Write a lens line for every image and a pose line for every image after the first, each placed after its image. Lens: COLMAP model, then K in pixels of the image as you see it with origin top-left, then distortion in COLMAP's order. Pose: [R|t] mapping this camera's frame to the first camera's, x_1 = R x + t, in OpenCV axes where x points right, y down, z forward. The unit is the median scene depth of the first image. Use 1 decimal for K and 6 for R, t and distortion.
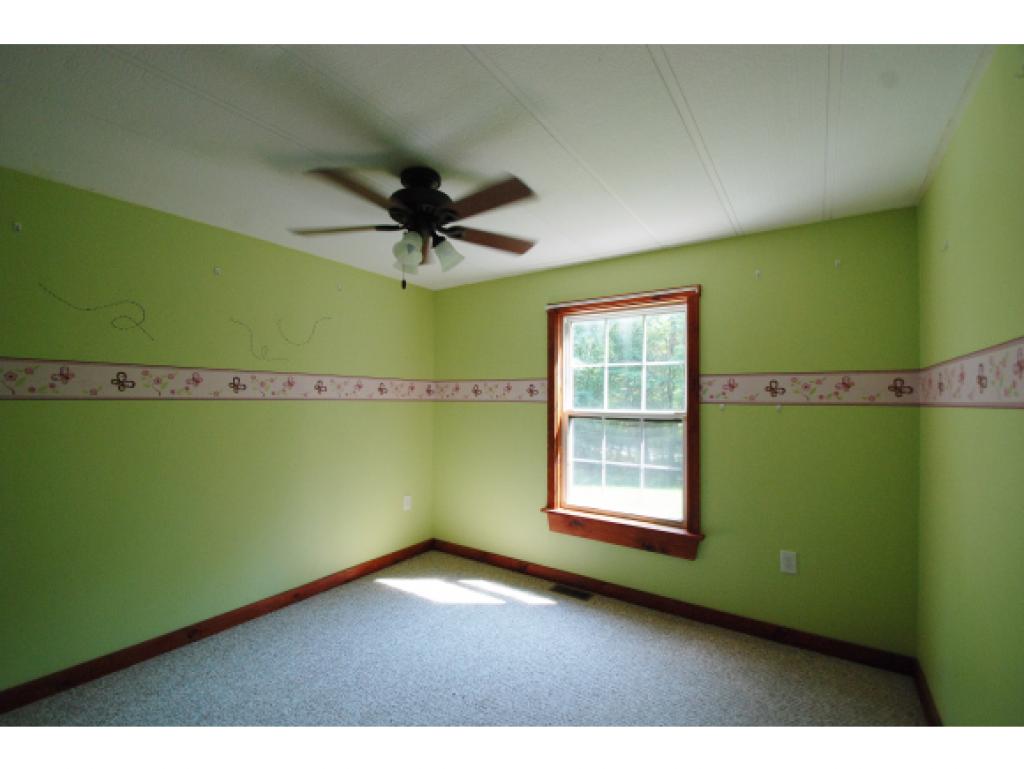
lens RADIAL K [[453.2, 0, 501.8], [0, 453.2, 393.9], [0, 0, 1]] dist [0.013248, -0.017640]
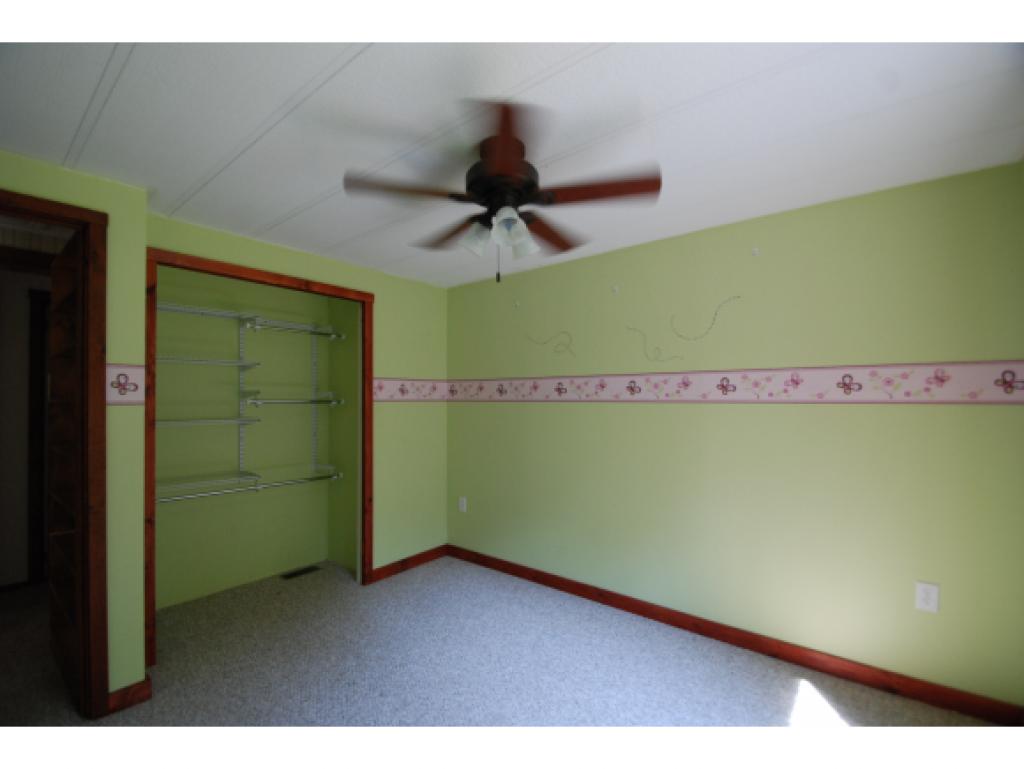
lens RADIAL K [[453.2, 0, 501.8], [0, 453.2, 393.9], [0, 0, 1]] dist [0.013248, -0.017640]
pose [[-0.097032, -0.018330, -0.995112, 0.490879], [0.009922, 0.999763, -0.019383, 0.011540], [0.995232, -0.011754, -0.096827, 0.757155]]
